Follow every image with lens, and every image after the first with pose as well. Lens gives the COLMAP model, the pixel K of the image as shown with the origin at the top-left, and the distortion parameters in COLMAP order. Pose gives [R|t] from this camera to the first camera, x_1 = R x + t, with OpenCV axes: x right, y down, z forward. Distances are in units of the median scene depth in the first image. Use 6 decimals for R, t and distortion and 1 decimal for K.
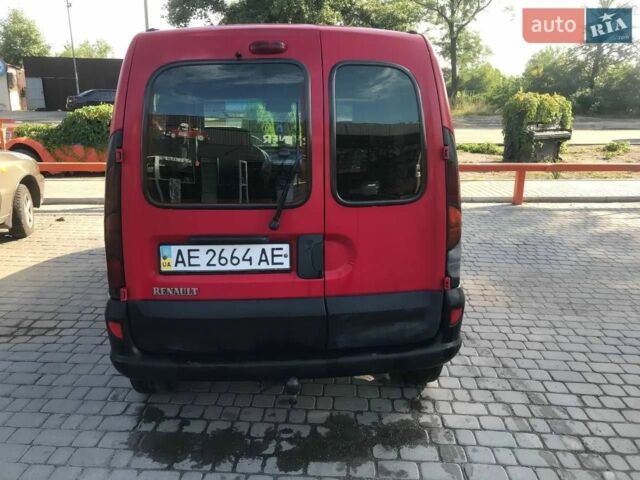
lens RADIAL K [[526.5, 0, 321.3], [0, 526.5, 241.8], [0, 0, 1]] dist [0.003984, 0.006616]
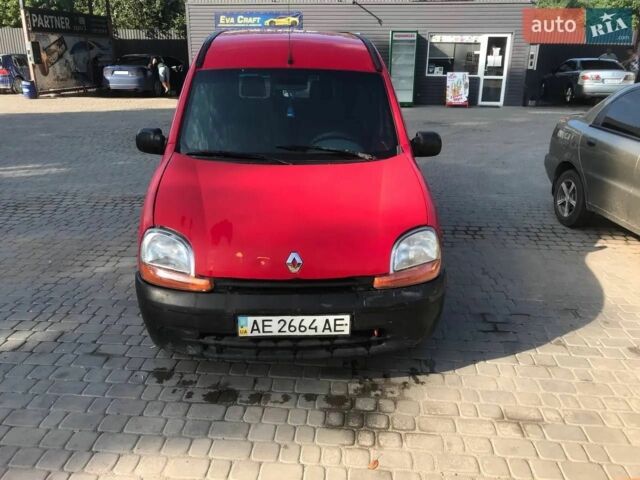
lens RADIAL K [[526.5, 0, 319.8], [0, 526.5, 240.7], [0, 0, 1]] dist [0.003984, 0.006616]
pose [[-0.999626, -0.023483, 0.014004, -0.176472], [-0.010909, 0.812214, 0.583258, -0.650447], [-0.025071, 0.582887, -0.812167, 2.202537]]
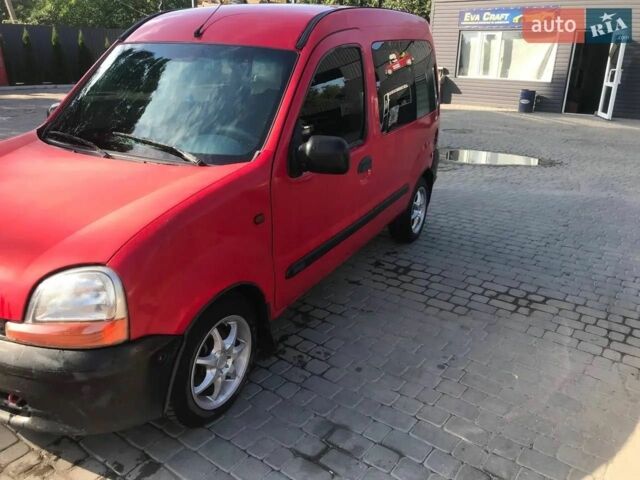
lens RADIAL K [[526.5, 0, 323.0], [0, 526.5, 238.3], [0, 0, 1]] dist [0.003984, 0.006616]
pose [[-0.842861, -0.210692, 0.495171, -0.717092], [0.112990, 0.830366, 0.545642, -0.501955], [-0.526135, 0.515849, -0.676078, 1.797495]]
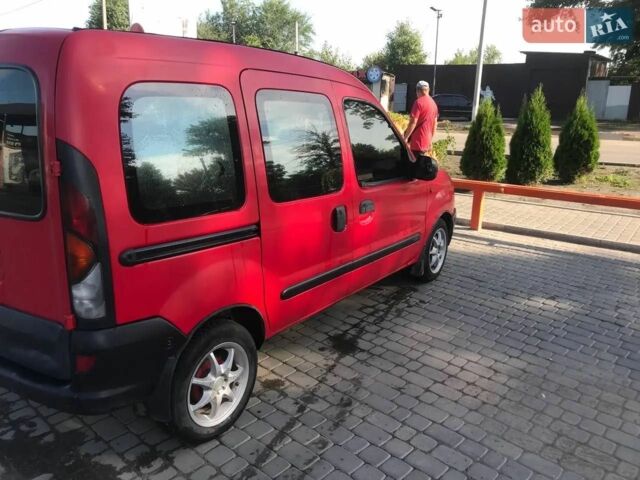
lens RADIAL K [[526.5, 0, 318.1], [0, 526.5, 242.5], [0, 0, 1]] dist [0.003984, 0.006616]
pose [[0.769805, 0.179507, -0.612518, 0.660218], [-0.184444, 0.981260, 0.055765, -0.104825], [0.611049, 0.070047, 0.788487, 0.360155]]
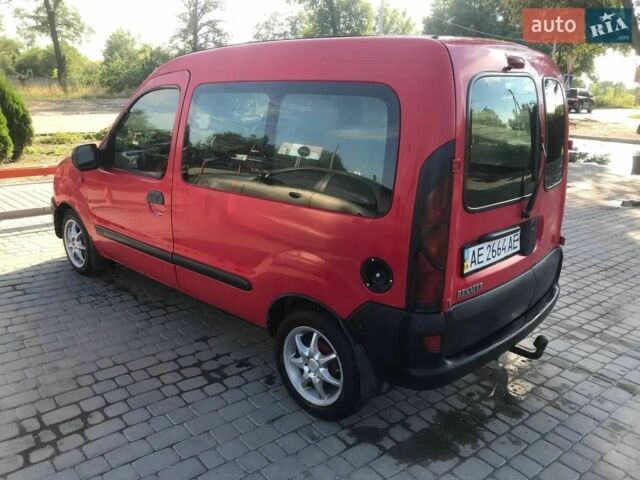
lens RADIAL K [[526.5, 0, 316.7], [0, 526.5, 234.6], [0, 0, 1]] dist [0.003984, 0.006616]
pose [[0.739761, -0.163420, 0.652723, -0.717418], [0.149600, 0.985725, 0.077245, -0.088035], [-0.656029, 0.040505, 0.753648, 0.242748]]
